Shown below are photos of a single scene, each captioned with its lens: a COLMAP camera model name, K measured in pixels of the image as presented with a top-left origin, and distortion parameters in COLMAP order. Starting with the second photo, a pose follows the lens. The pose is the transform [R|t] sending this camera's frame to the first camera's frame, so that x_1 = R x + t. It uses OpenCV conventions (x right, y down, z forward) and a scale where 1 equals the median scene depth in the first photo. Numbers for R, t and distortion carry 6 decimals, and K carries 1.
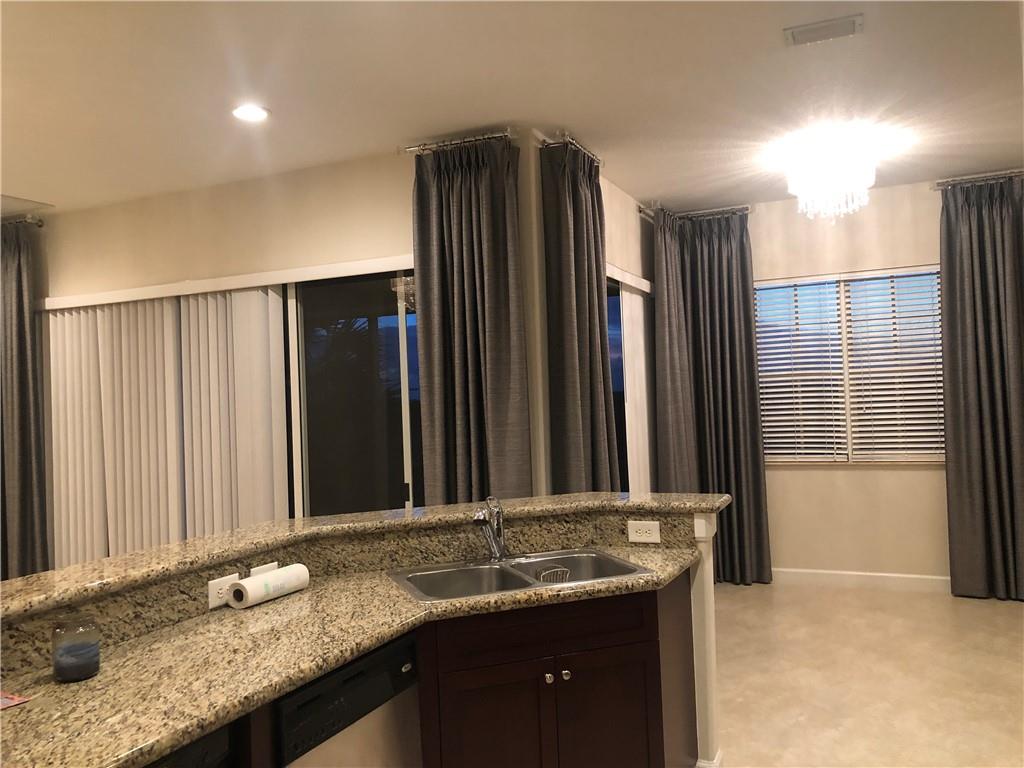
lens RADIAL K [[832.6, 0, 518.2], [0, 832.6, 382.9], [0, 0, 1]] dist [0.020994, -0.012441]
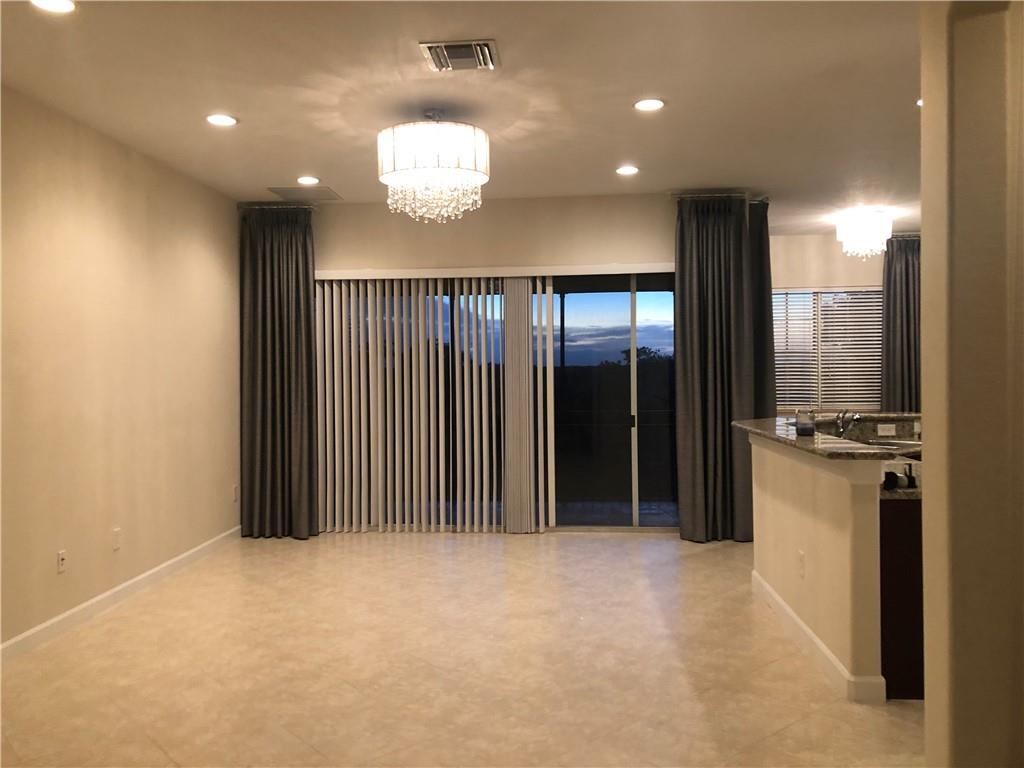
lens RADIAL K [[826.3, 0, 512.0], [0, 826.3, 384.0], [0, 0, 1]] dist [0.050538, -0.106611]
pose [[0.940859, 0.020293, 0.338191, -0.839065], [-0.029801, 0.999293, 0.022943, 0.035866], [-0.337486, -0.031665, 0.940798, -0.318131]]
